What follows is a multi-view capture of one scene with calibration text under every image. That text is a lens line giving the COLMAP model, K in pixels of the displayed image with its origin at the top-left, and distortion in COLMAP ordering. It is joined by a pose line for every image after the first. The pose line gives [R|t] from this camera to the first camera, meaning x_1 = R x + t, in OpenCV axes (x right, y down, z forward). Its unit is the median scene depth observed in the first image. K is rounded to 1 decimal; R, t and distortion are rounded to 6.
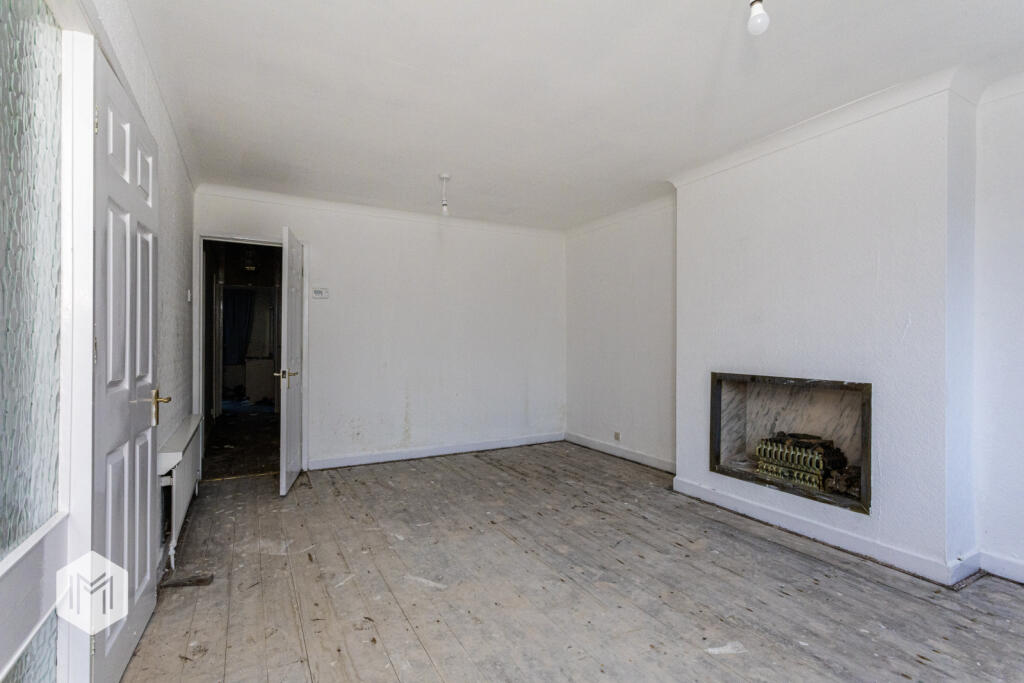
lens RADIAL K [[481.4, 0, 514.0], [0, 481.4, 342.9], [0, 0, 1]] dist [-0.001864, 0.000124]
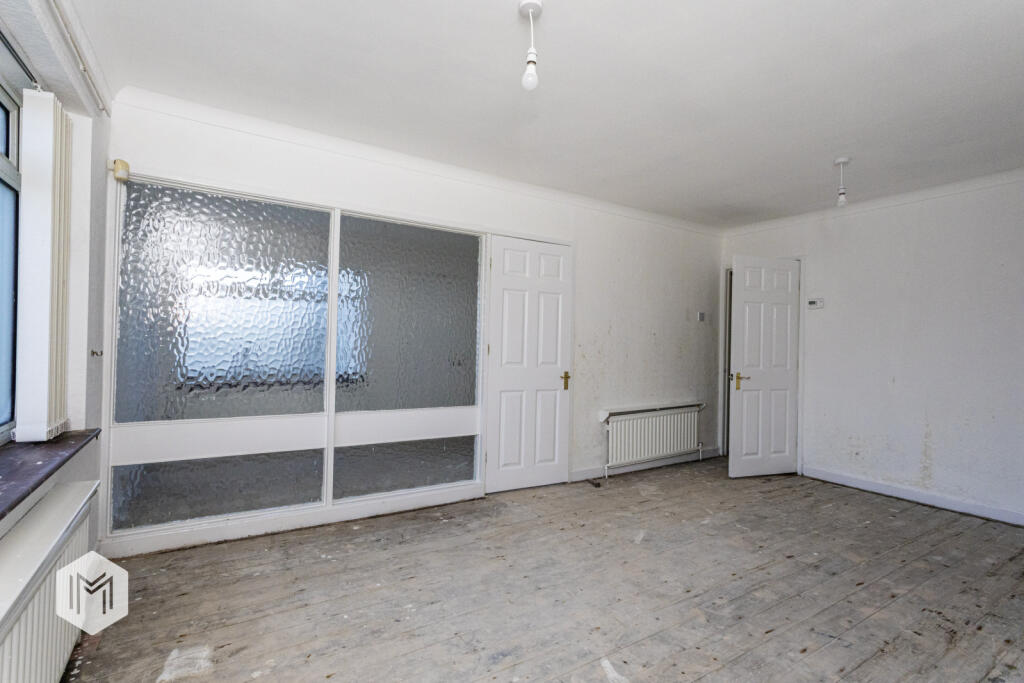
lens RADIAL K [[490.5, 0, 512.0], [0, 490.5, 341.5], [0, 0, 1]] dist [-0.000375, 0.000400]
pose [[0.054140, -0.005928, -0.998516, 0.906374], [-0.018828, 0.999799, -0.006956, -0.006653], [0.998356, 0.019177, 0.054018, 0.474441]]
